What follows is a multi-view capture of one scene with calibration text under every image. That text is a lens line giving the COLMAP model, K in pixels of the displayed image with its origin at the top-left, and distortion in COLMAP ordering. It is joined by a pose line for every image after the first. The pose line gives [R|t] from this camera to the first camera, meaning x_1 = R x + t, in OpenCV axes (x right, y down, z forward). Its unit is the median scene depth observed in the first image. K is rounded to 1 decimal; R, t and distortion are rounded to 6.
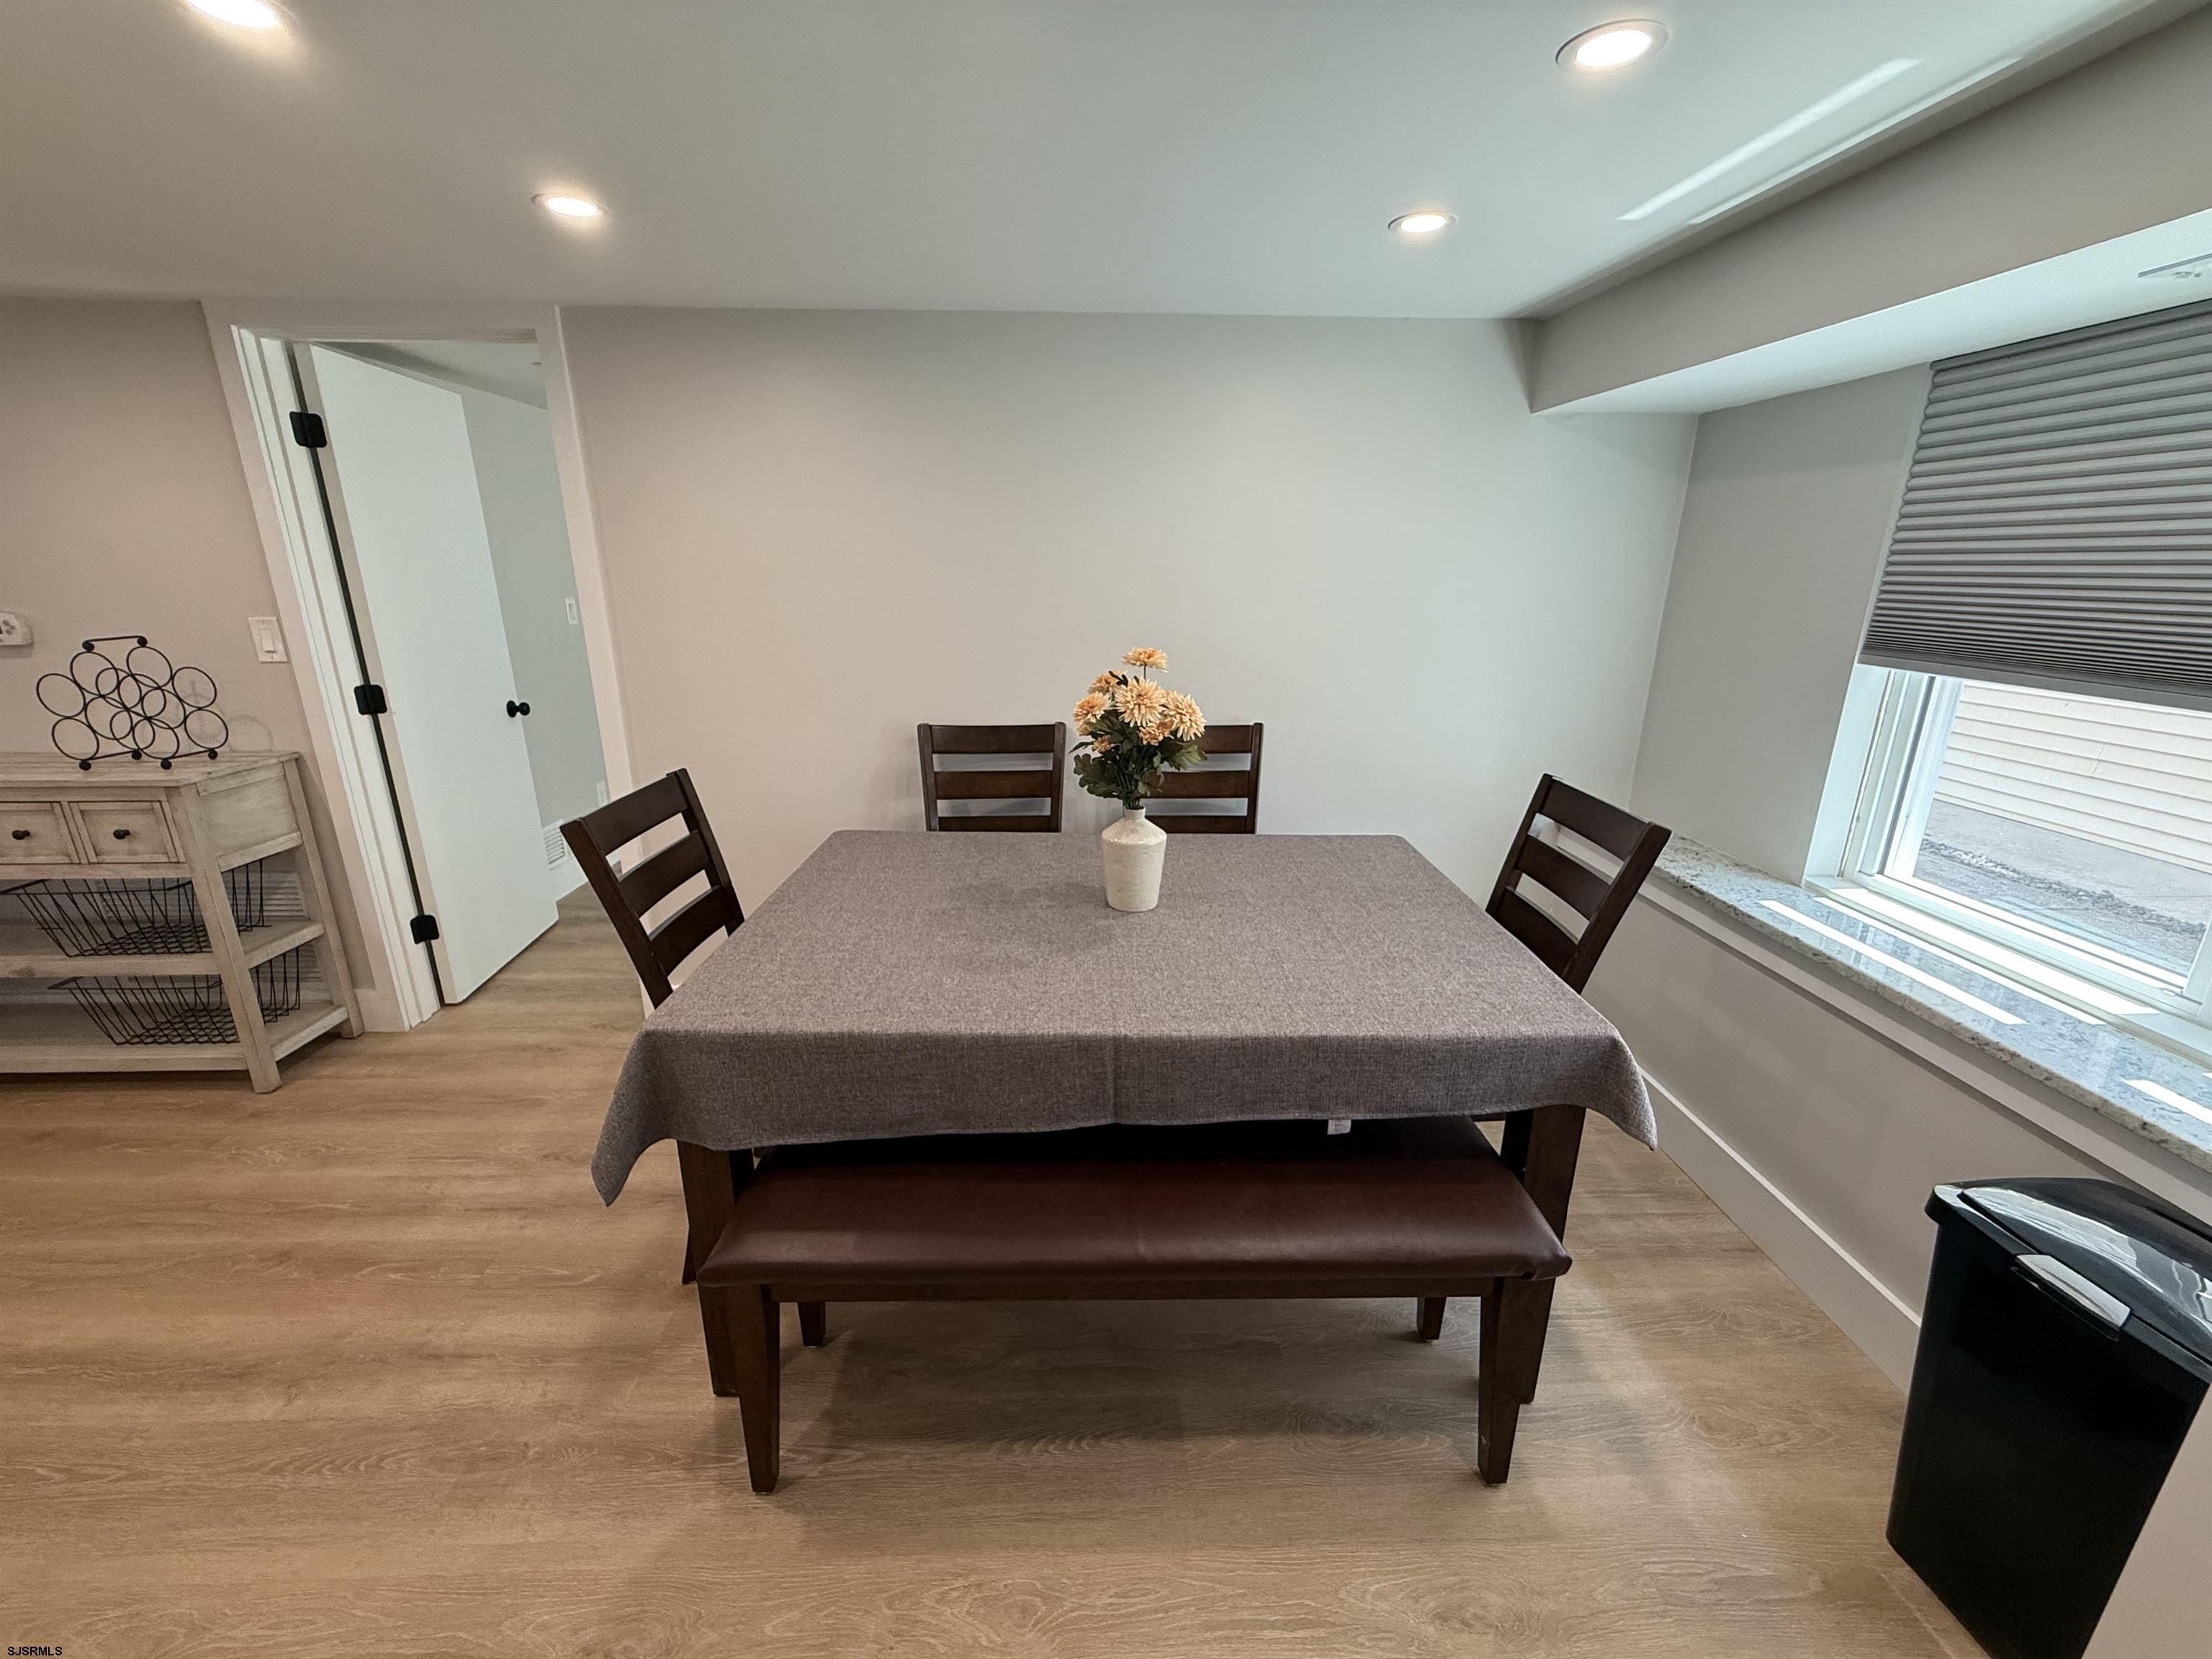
lens RADIAL K [[881.5, 0, 1100.4], [0, 881.5, 829.9], [0, 0, 1]] dist [-0.001068, 0.000199]
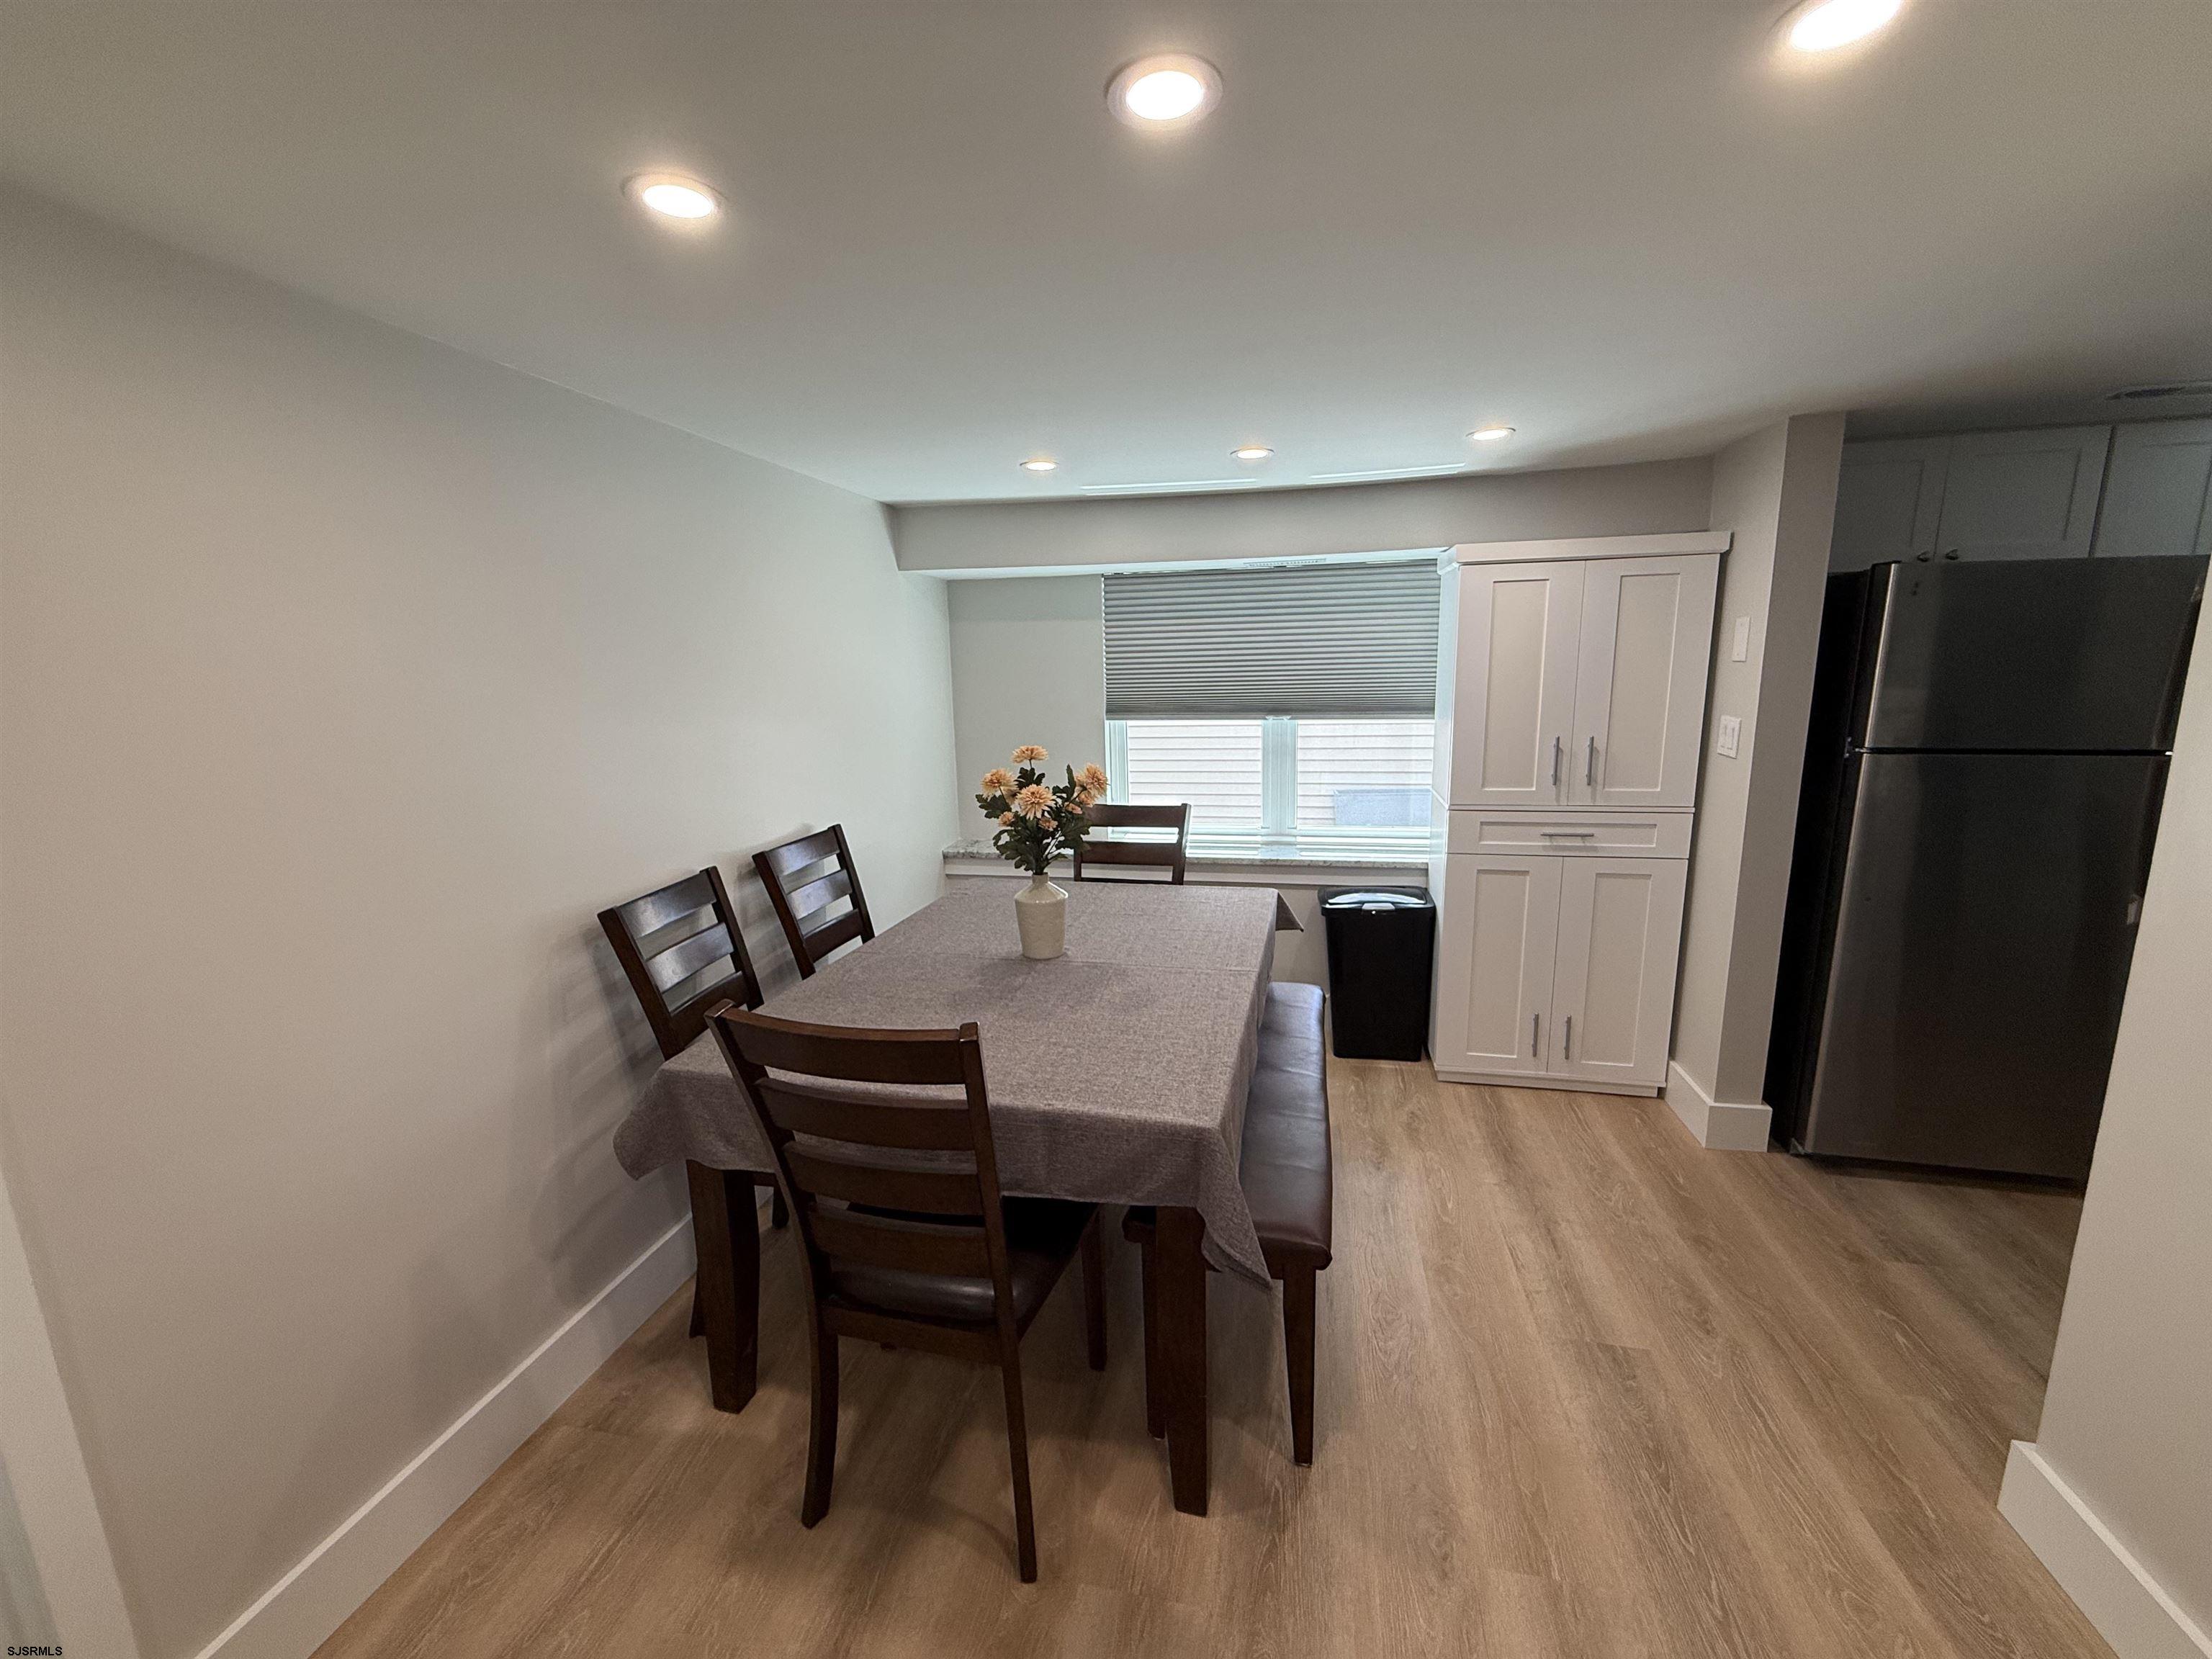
lens RADIAL K [[881.5, 0, 1100.4], [0, 881.5, 829.9], [0, 0, 1]] dist [-0.001068, 0.000199]
pose [[0.249566, -0.192200, 0.949092, -1.147662], [0.305032, 0.945813, 0.111327, -0.204184], [-0.919061, 0.261720, 0.294670, 0.571591]]
